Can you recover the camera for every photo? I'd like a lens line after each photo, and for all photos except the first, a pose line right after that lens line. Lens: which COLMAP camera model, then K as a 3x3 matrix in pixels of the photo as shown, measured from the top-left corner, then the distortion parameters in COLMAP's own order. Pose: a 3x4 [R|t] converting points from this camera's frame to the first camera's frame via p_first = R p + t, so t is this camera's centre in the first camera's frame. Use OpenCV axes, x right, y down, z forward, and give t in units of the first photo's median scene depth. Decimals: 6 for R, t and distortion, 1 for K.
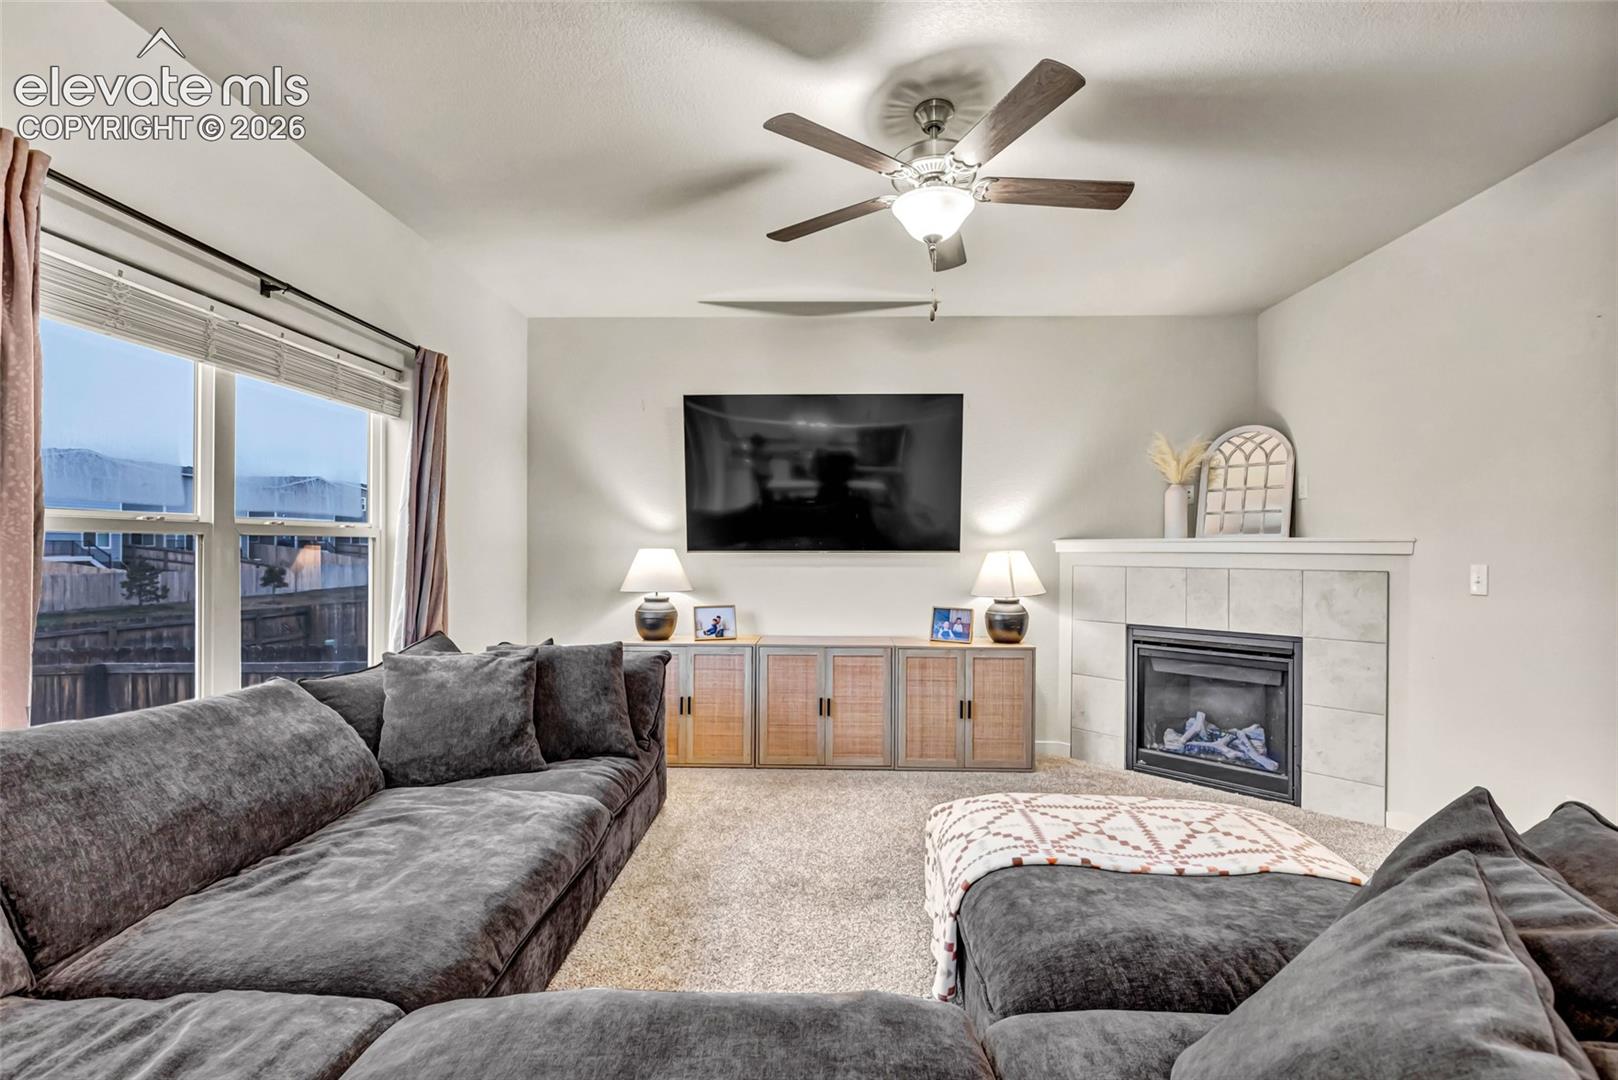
lens RADIAL K [[740.4, 0, 809.7], [0, 740.4, 549.1], [0, 0, 1]] dist [0.009659, -0.001798]
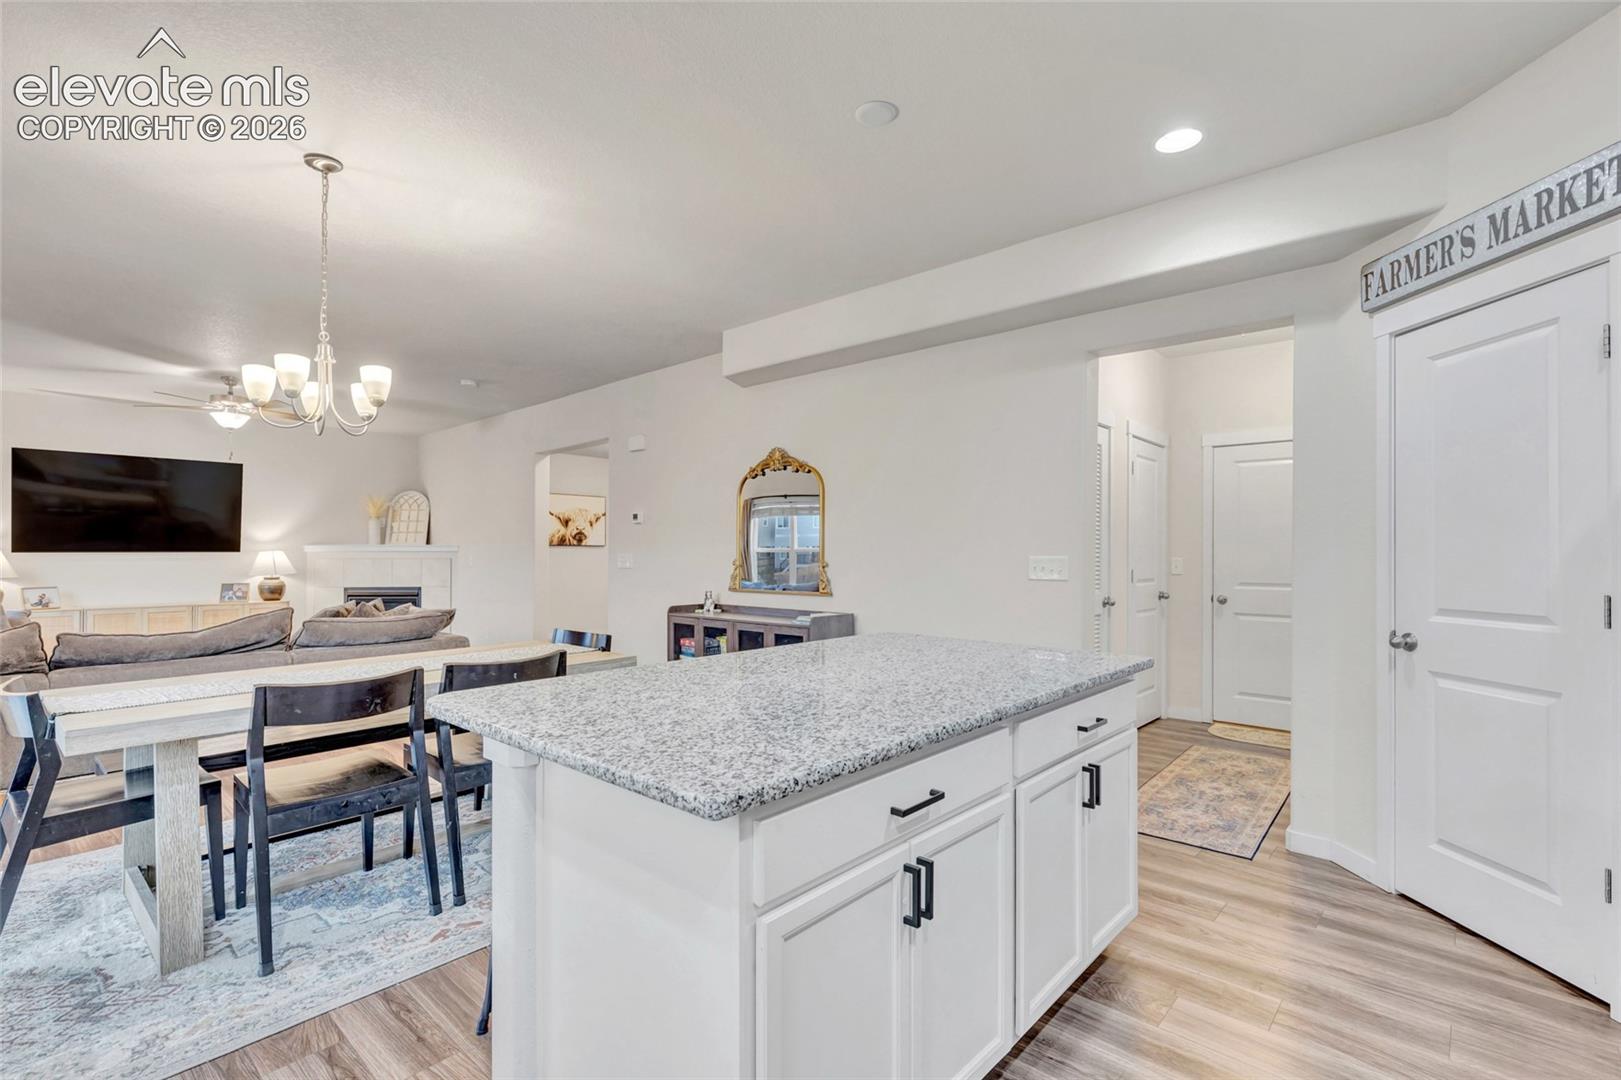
lens RADIAL K [[741.8, 0, 808.5], [0, 741.8, 550.3], [0, 0, 1]] dist [0.009659, -0.001798]
pose [[0.652586, -0.000698, 0.757714, -0.276198], [0.004485, 0.999986, -0.002941, 0.012855], [-0.757702, 0.005317, 0.652580, -1.263838]]
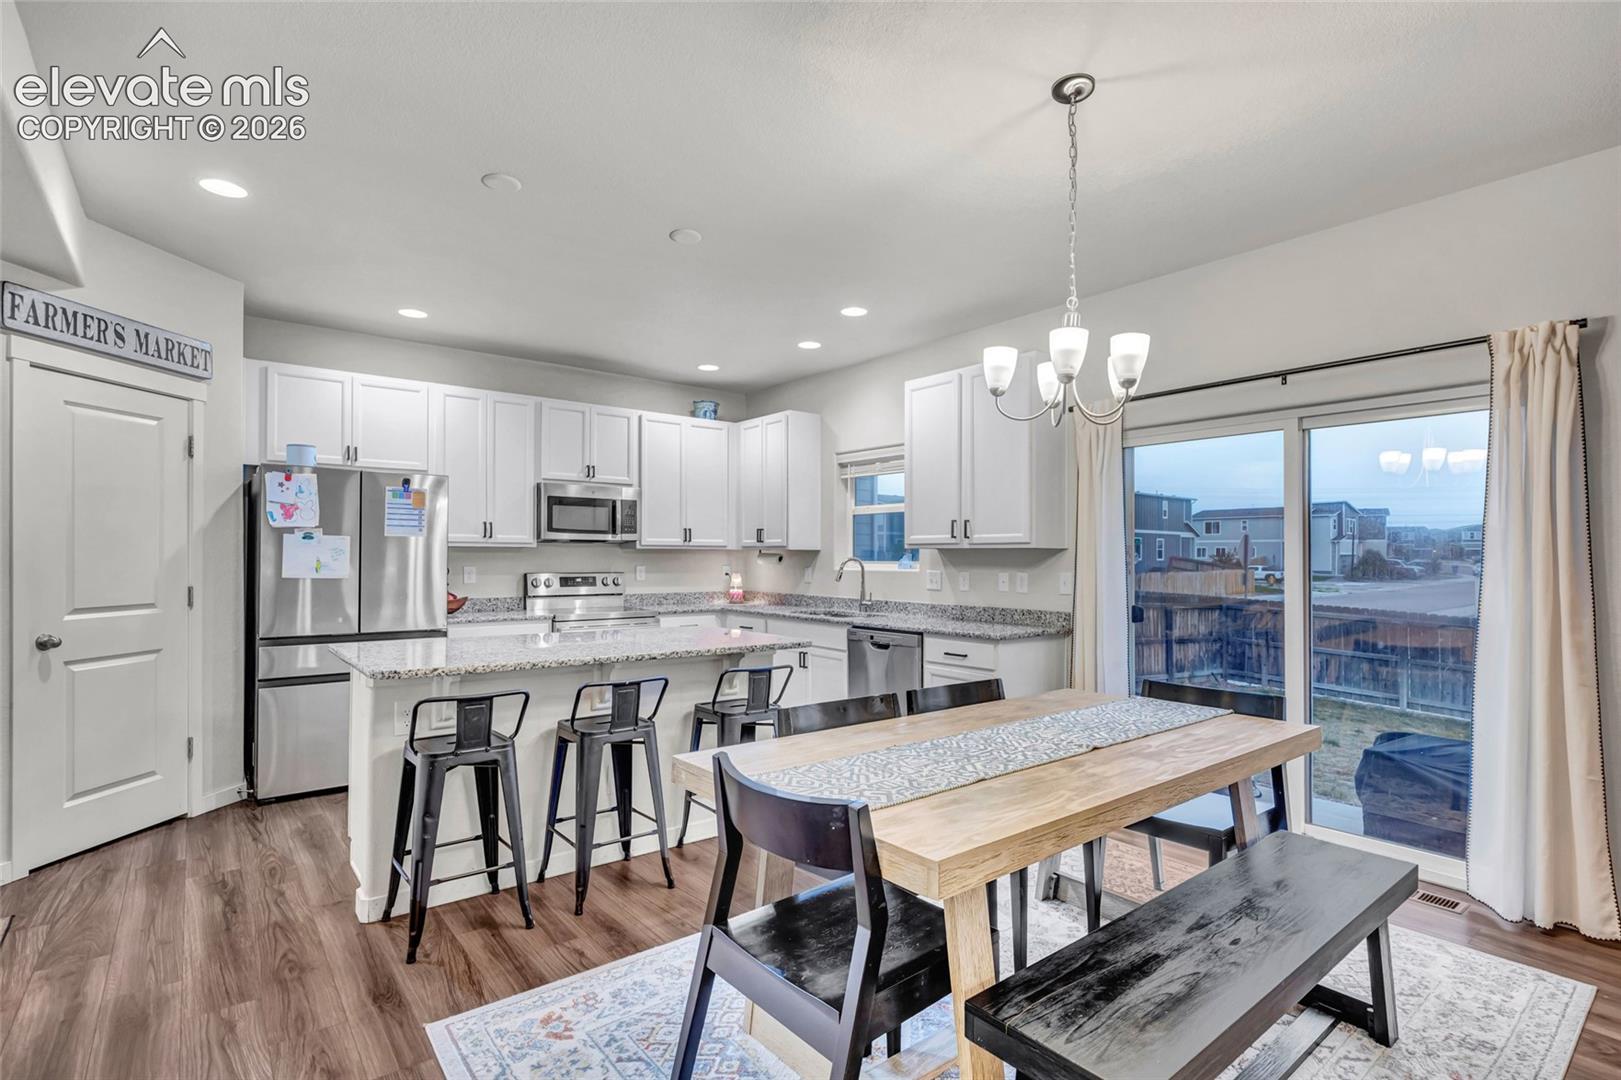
lens RADIAL K [[776.5, 0, 815.0], [0, 776.5, 554.4], [0, 0, 1]] dist [-0.002629, 0.001111]
pose [[-0.757453, -0.011371, -0.652791, 0.439106], [-0.011720, 0.999924, -0.003819, 0.001013], [0.652785, 0.004759, -0.757529, -0.217746]]
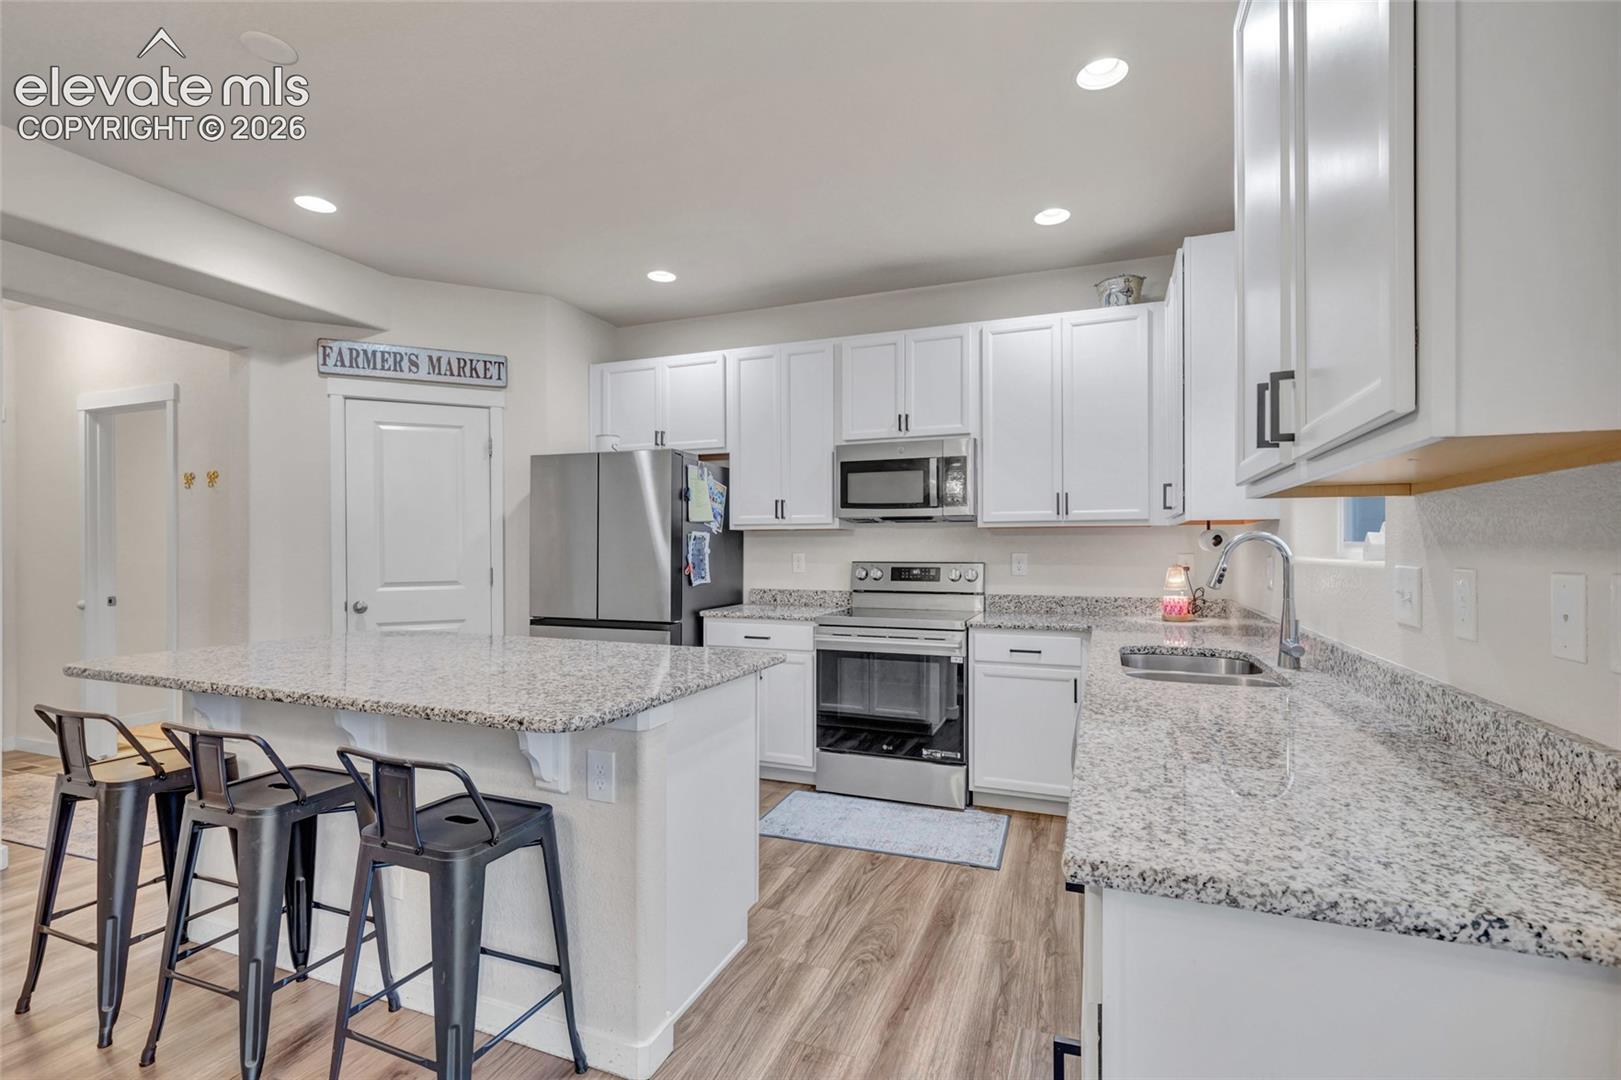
lens RADIAL K [[741.8, 0, 813.8], [0, 741.8, 548.4], [0, 0, 1]] dist [0.009659, -0.001798]
pose [[-0.943606, -0.004674, 0.331038, -0.319472], [-0.002908, 0.999979, 0.005832, 0.009510], [-0.331058, 0.004541, -0.943599, -0.559858]]
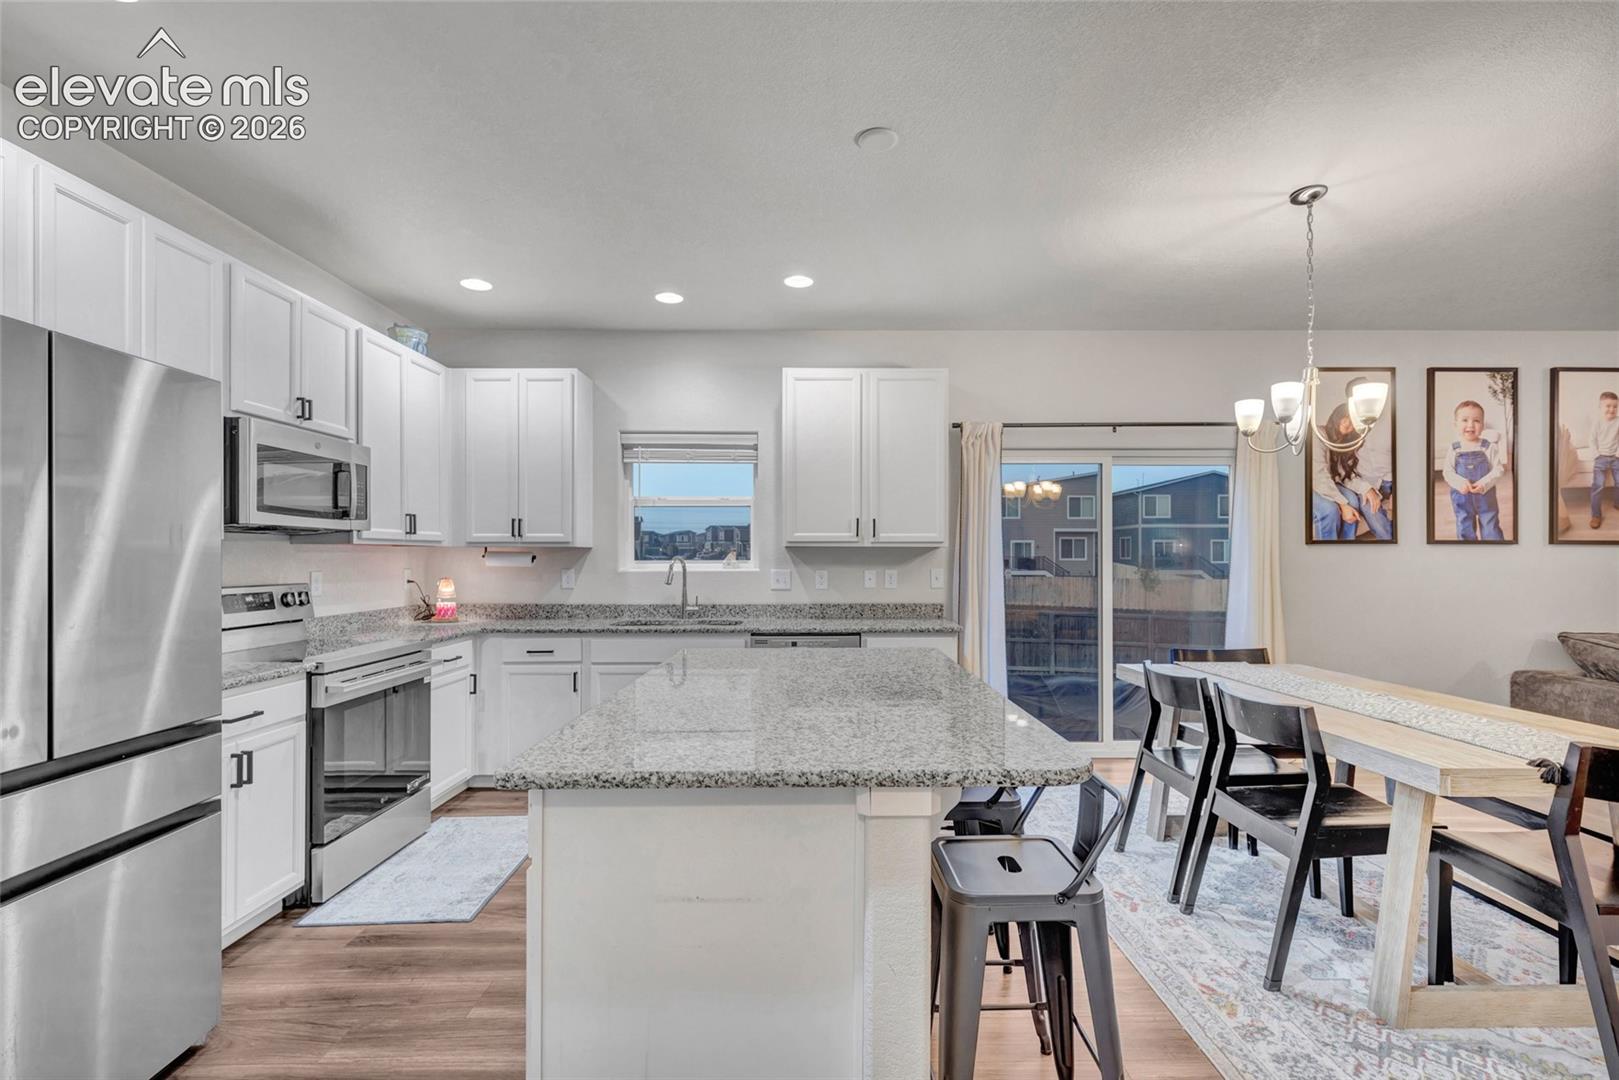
lens RADIAL K [[740.9, 0, 822.7], [0, 740.9, 548.4], [0, 0, 1]] dist [0.009659, -0.001798]
pose [[0.036588, -0.014138, -0.999230, 0.610855], [-0.004342, 0.999888, -0.014306, 0.003646], [0.999321, 0.004862, 0.036523, -0.973729]]
